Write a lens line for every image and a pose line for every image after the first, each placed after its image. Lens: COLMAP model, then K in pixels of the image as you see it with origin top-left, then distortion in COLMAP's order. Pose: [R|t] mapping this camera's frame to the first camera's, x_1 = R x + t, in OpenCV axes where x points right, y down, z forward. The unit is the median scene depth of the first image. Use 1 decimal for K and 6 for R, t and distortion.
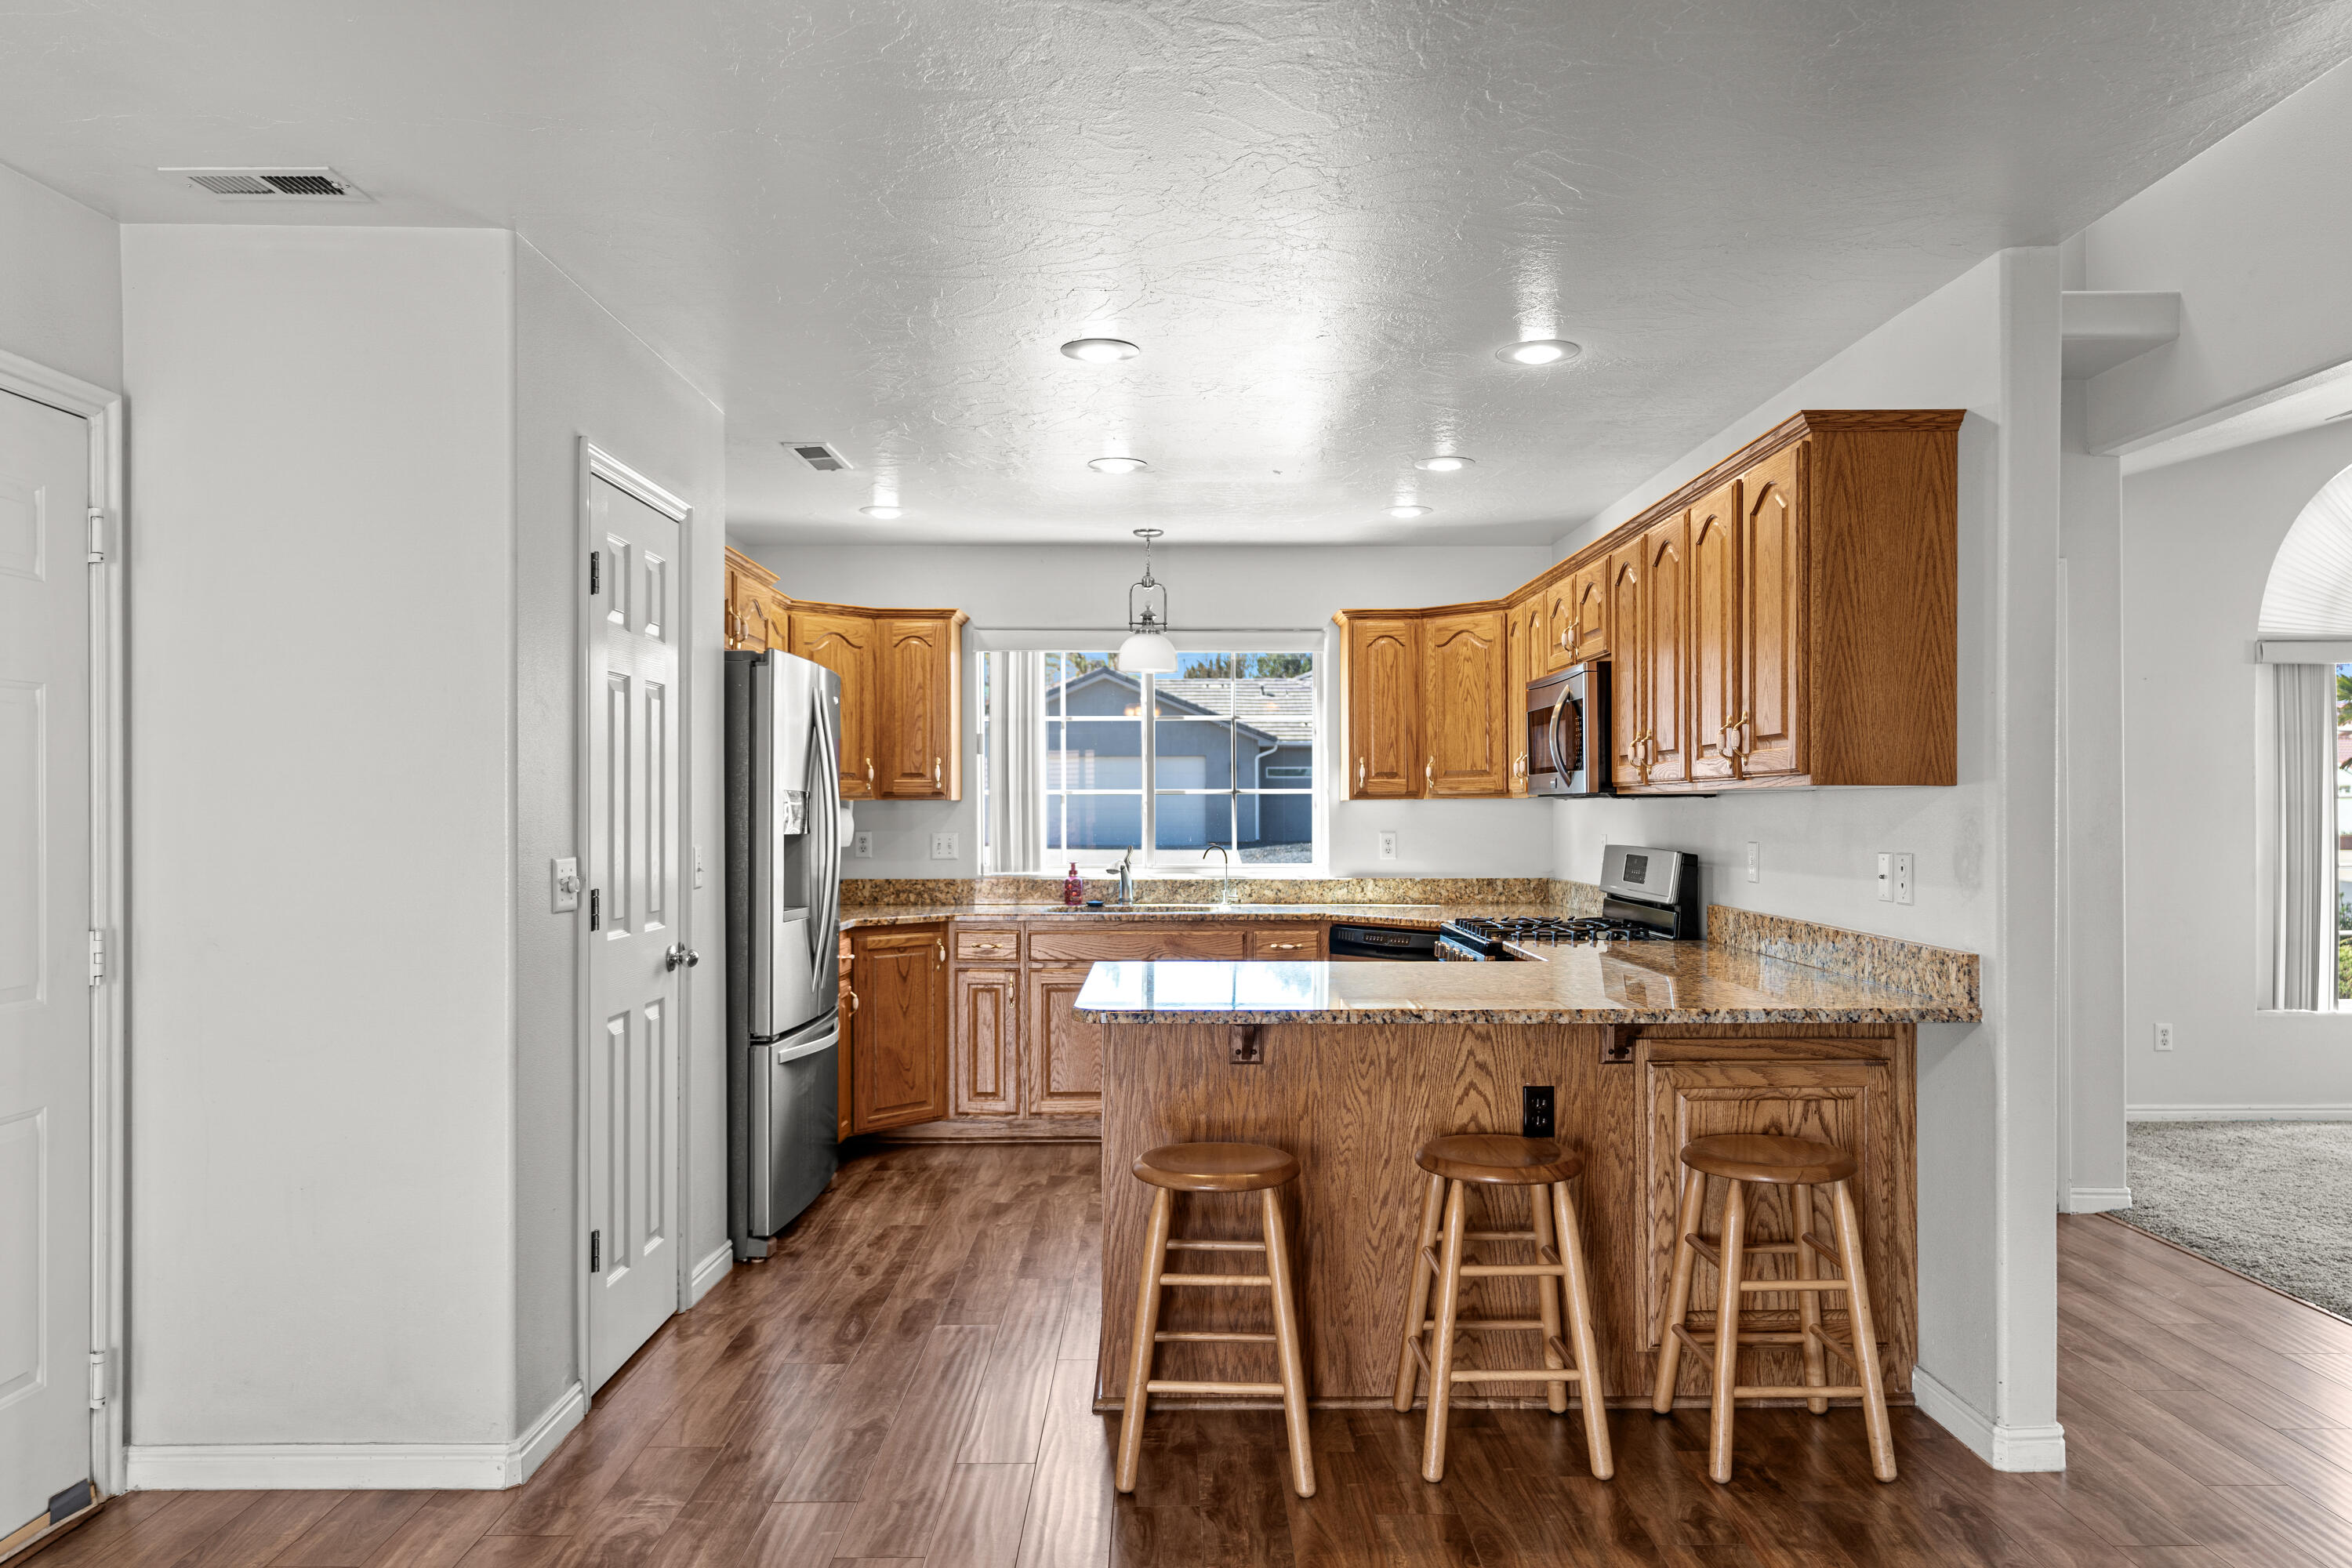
lens RADIAL K [[1561.9, 0, 1180.5], [0, 1561.9, 788.6], [0, 0, 1]] dist [0.000162, 0.000980]
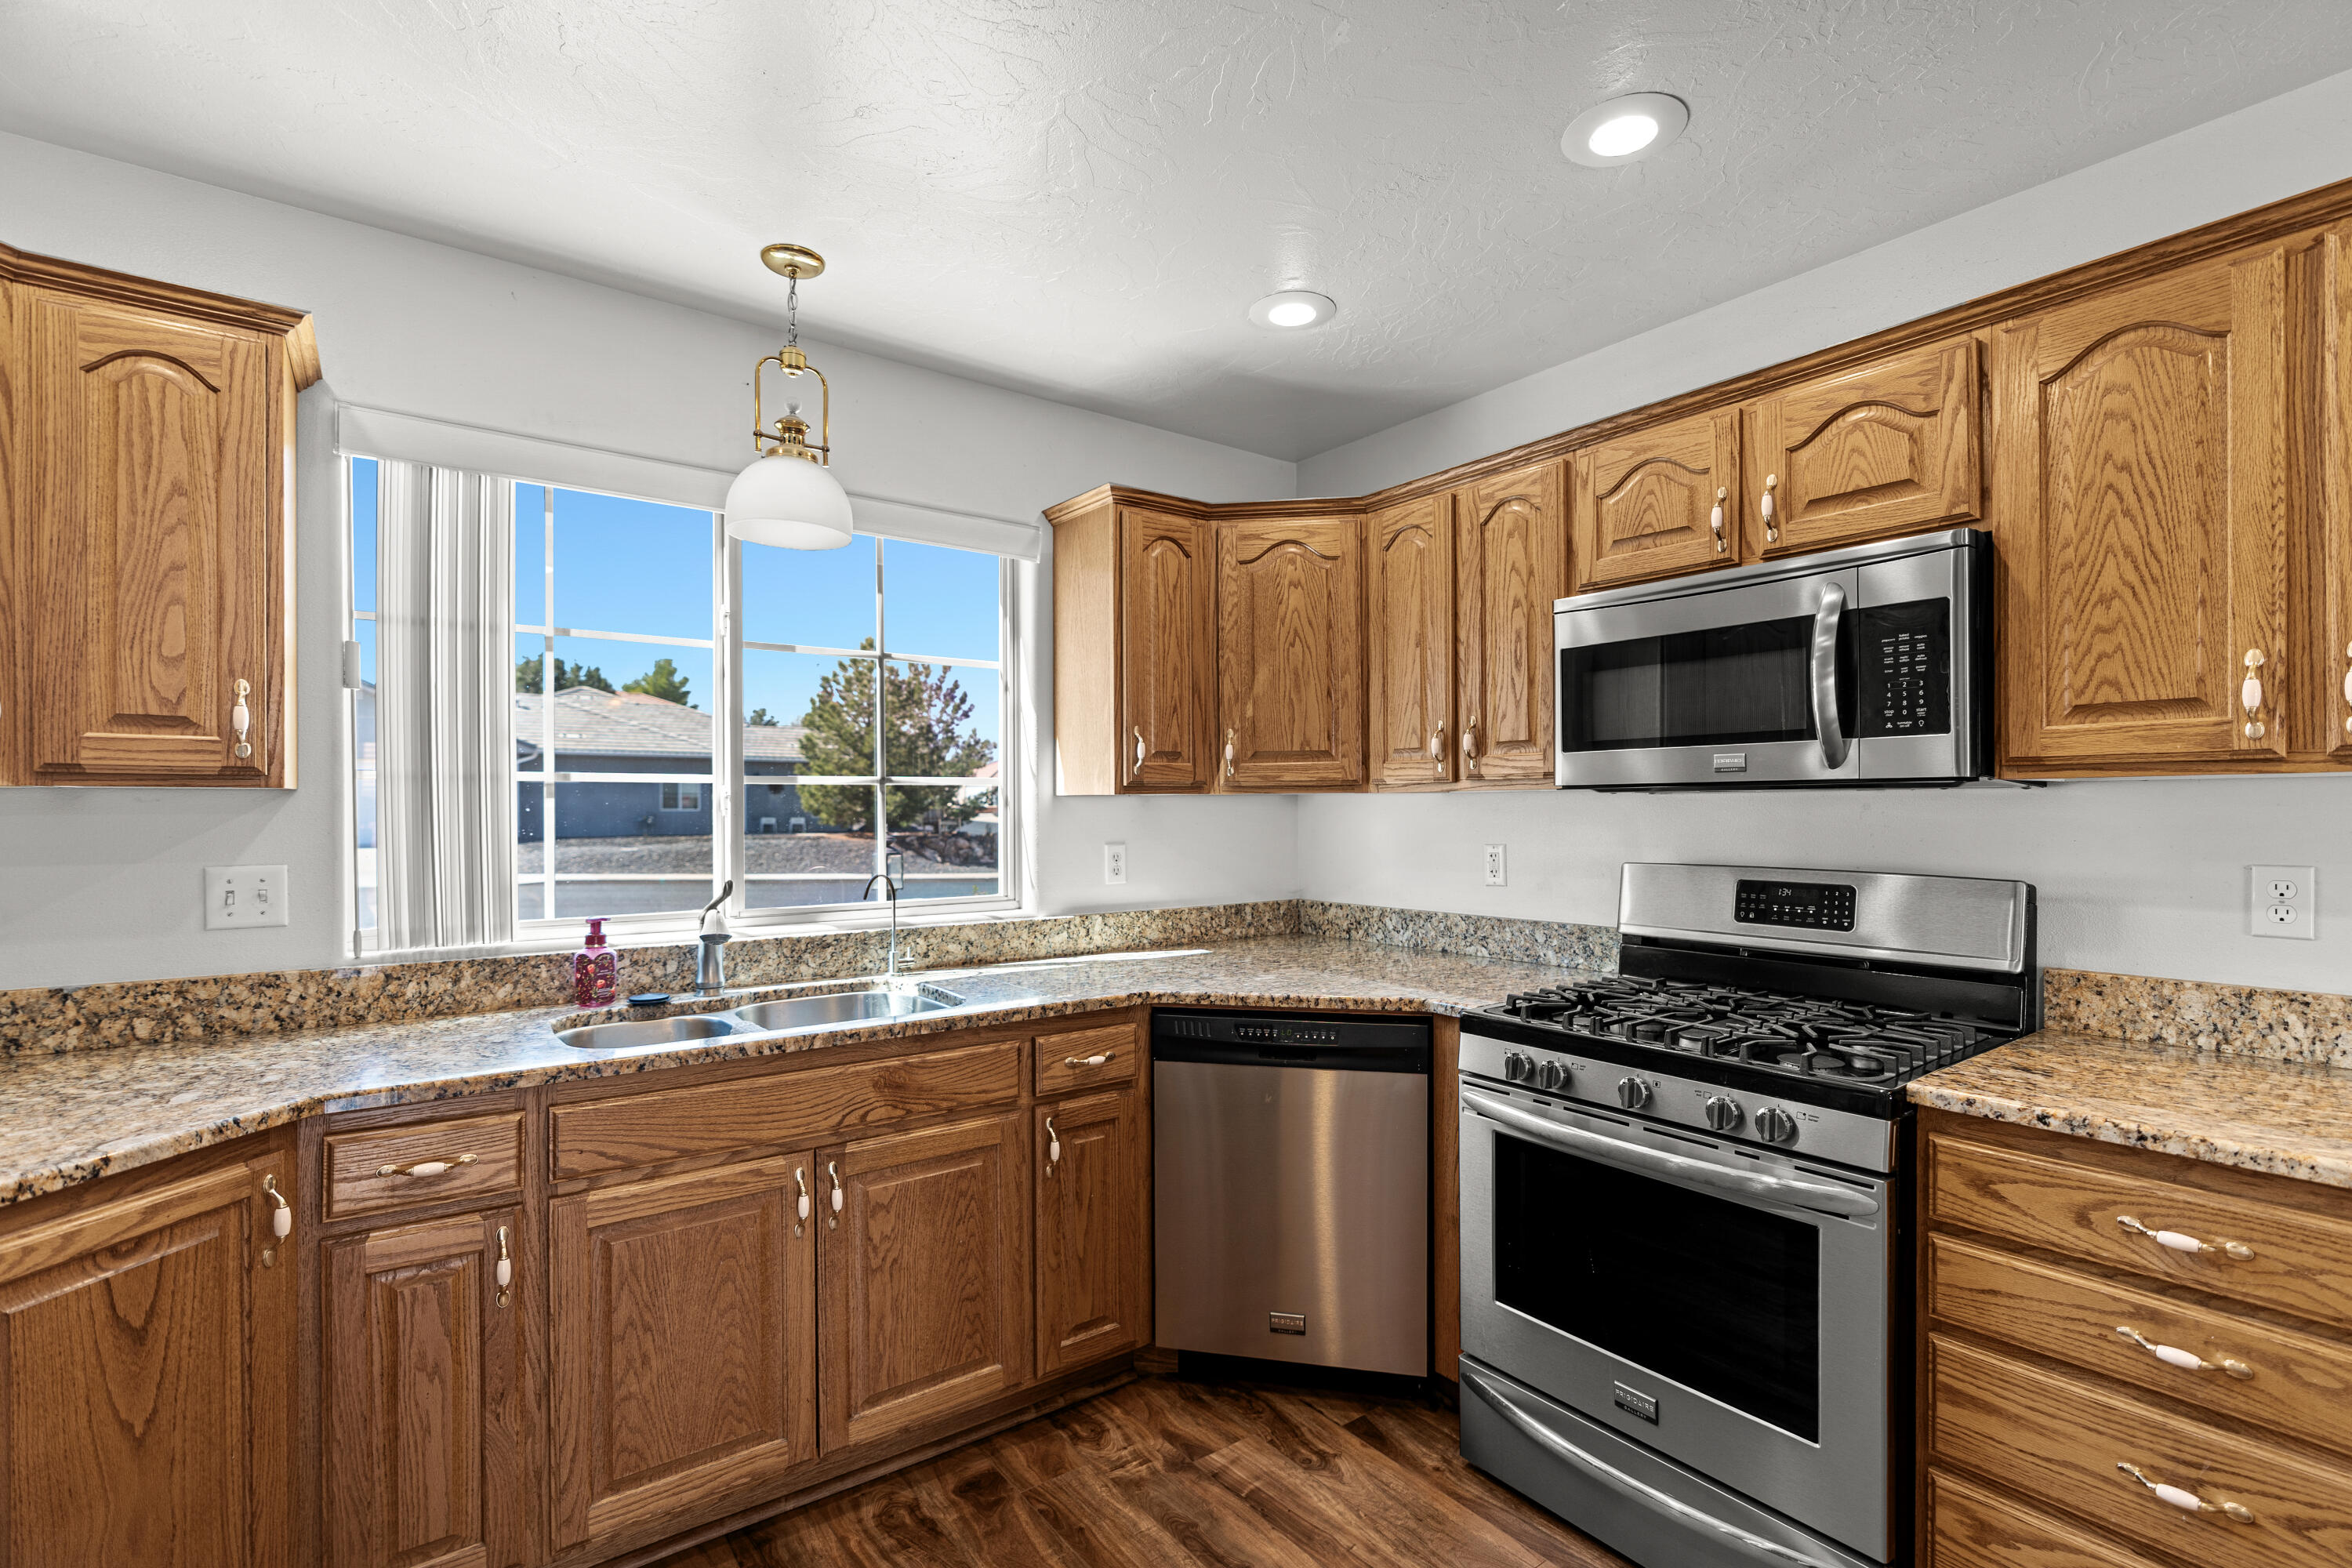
lens RADIAL K [[1068.8, 0, 1182.2], [0, 1068.8, 806.8], [0, 0, 1]] dist [-0.009981, 0.003546]
pose [[0.805973, -0.000442, 0.591952, -0.122253], [-0.005171, 0.999956, 0.007787, 0.008825], [-0.591930, -0.009337, 0.805935, 0.641842]]
